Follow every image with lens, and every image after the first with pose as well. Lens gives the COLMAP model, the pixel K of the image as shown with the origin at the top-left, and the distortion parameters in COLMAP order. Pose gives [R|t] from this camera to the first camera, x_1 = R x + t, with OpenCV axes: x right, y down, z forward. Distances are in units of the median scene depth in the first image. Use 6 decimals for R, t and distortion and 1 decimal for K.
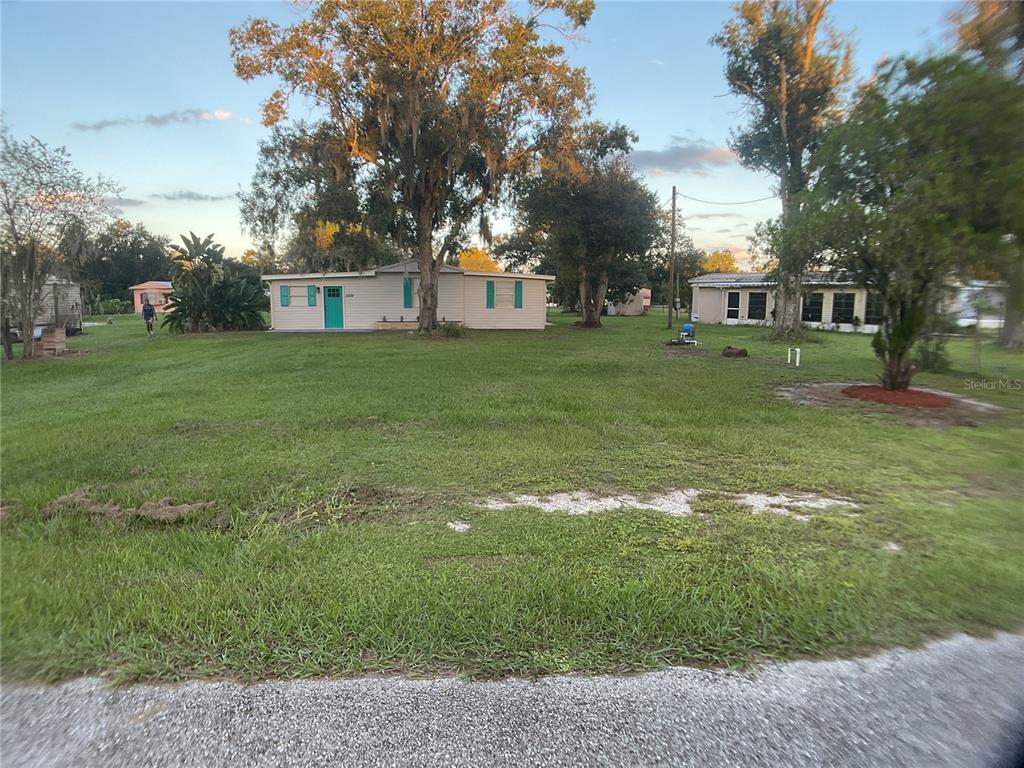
lens RADIAL K [[586.5, 0, 512.0], [0, 586.5, 384.0], [0, 0, 1]] dist [-0.085154, -0.002922]
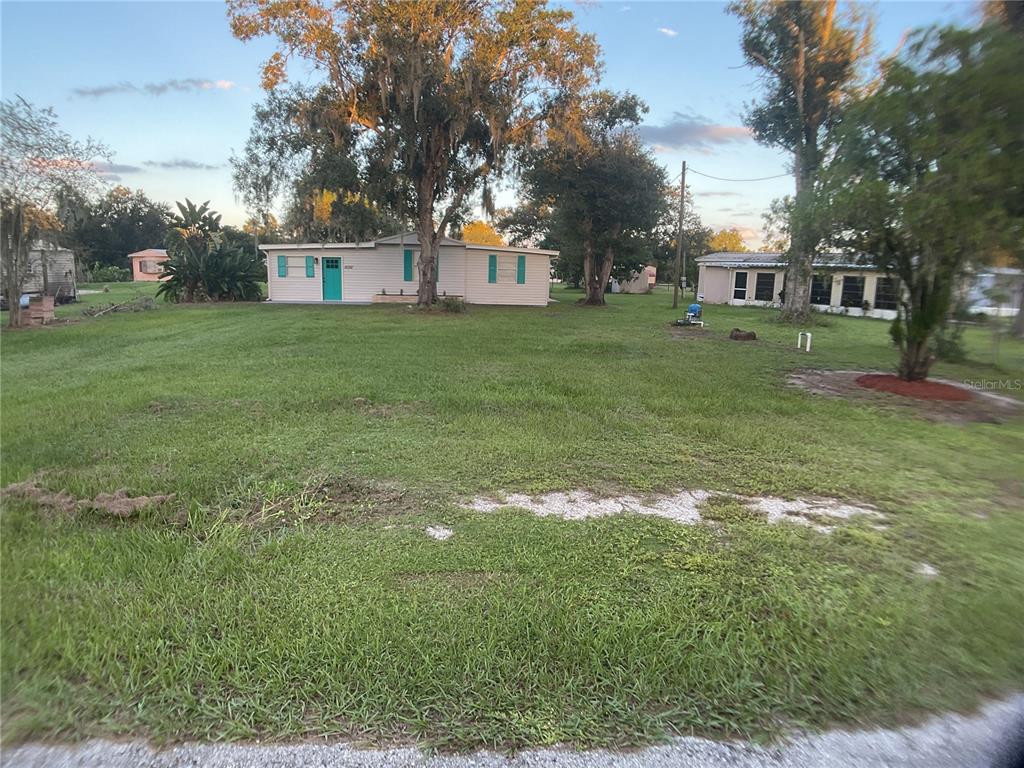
lens RADIAL K [[586.5, 0, 512.0], [0, 586.5, 384.0], [0, 0, 1]] dist [-0.085154, -0.002922]
pose [[0.999761, 0.021714, -0.002582, 0.003588], [-0.021585, 0.998869, 0.042369, -0.004689], [0.003499, -0.042303, 0.999099, 0.025988]]
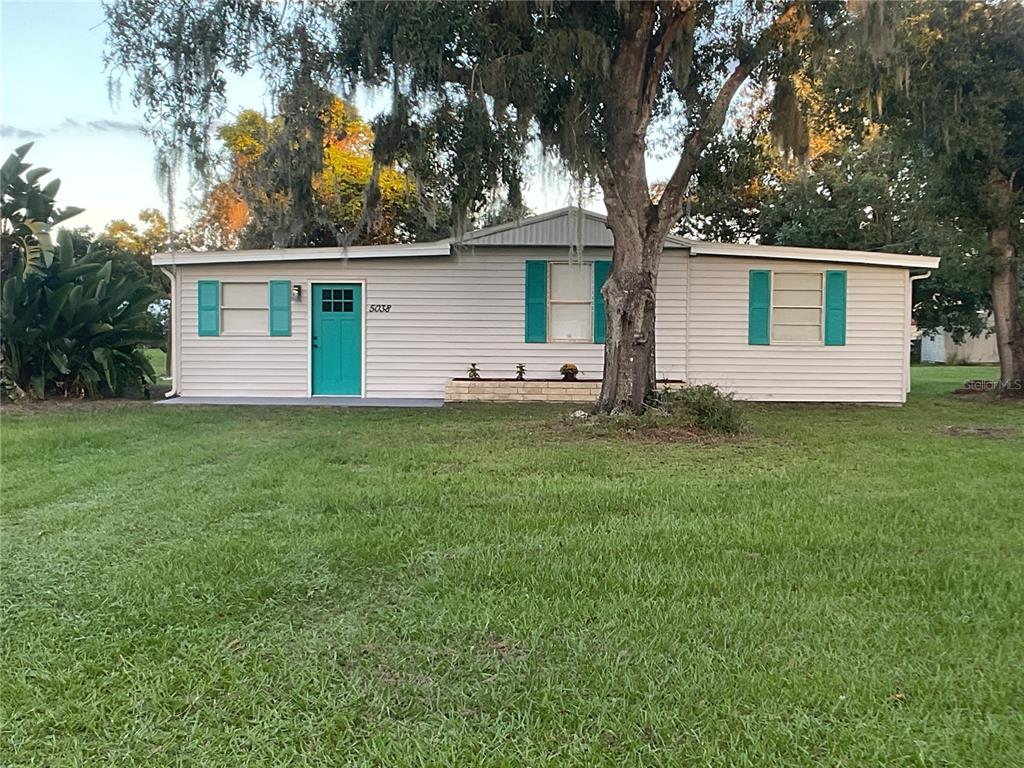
lens RADIAL K [[1218.8, 0, 512.0], [0, 1218.8, 384.0], [0, 0, 1]] dist [-0.101941, 0.019729]
pose [[0.994637, 0.006682, -0.103211, -0.169751], [-0.016619, 0.995269, -0.095723, -0.045598], [0.102084, 0.096924, 0.990043, 0.358649]]
